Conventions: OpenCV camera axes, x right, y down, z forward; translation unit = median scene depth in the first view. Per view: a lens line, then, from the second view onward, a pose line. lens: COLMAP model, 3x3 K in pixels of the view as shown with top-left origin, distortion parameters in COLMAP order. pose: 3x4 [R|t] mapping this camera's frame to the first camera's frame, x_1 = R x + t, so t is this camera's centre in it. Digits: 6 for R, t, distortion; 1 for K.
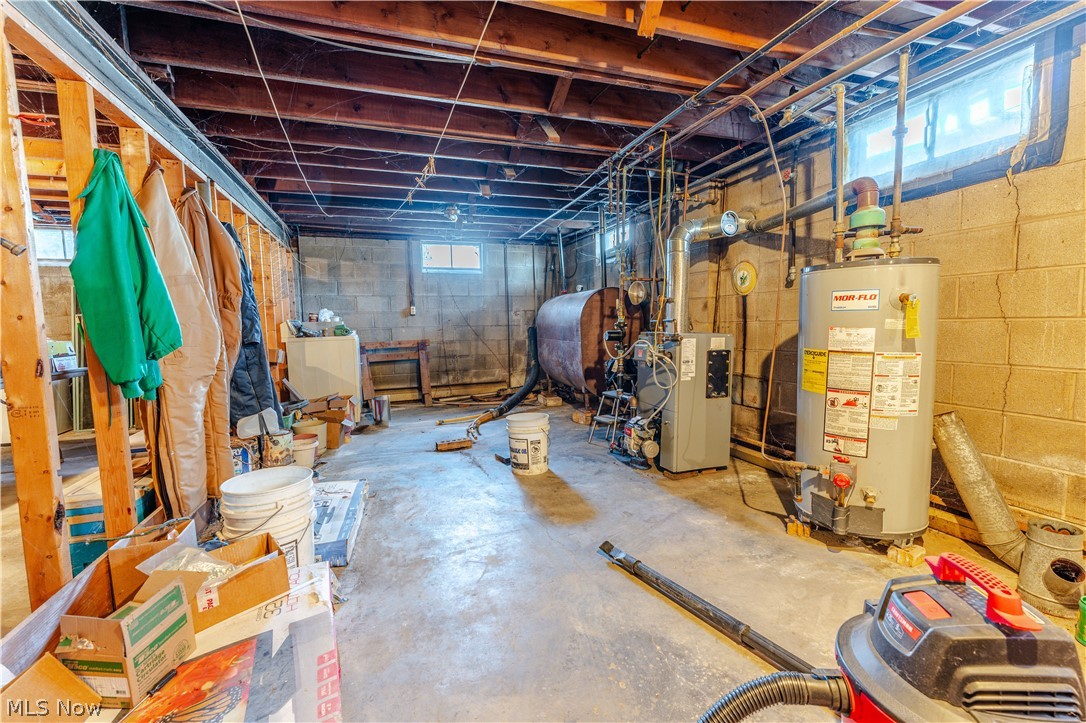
lens RADIAL K [[443.7, 0, 543.0], [0, 443.7, 361.5], [0, 0, 1]] dist [0.000516, -0.000023]
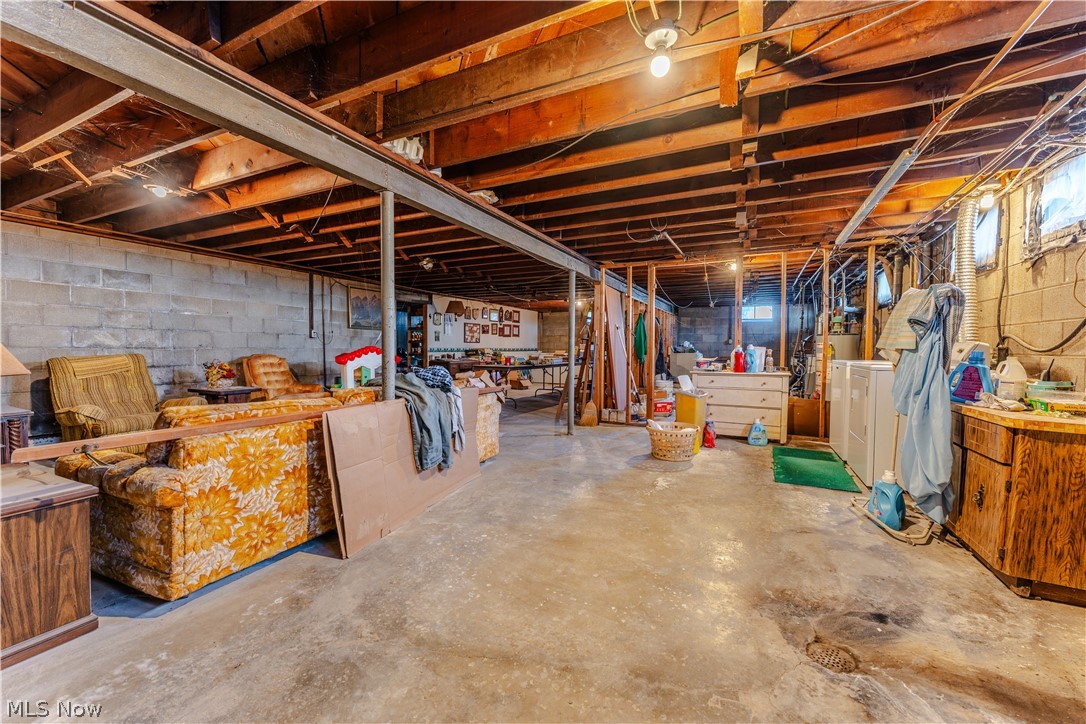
lens RADIAL K [[443.7, 0, 543.0], [0, 443.7, 362.0], [0, 0, 1]] dist [0.000516, -0.000023]
pose [[0.693107, 0.050929, -0.719034, 0.573667], [-0.084884, 0.996327, -0.011254, 0.068668], [0.715820, 0.068834, 0.694884, -0.986663]]
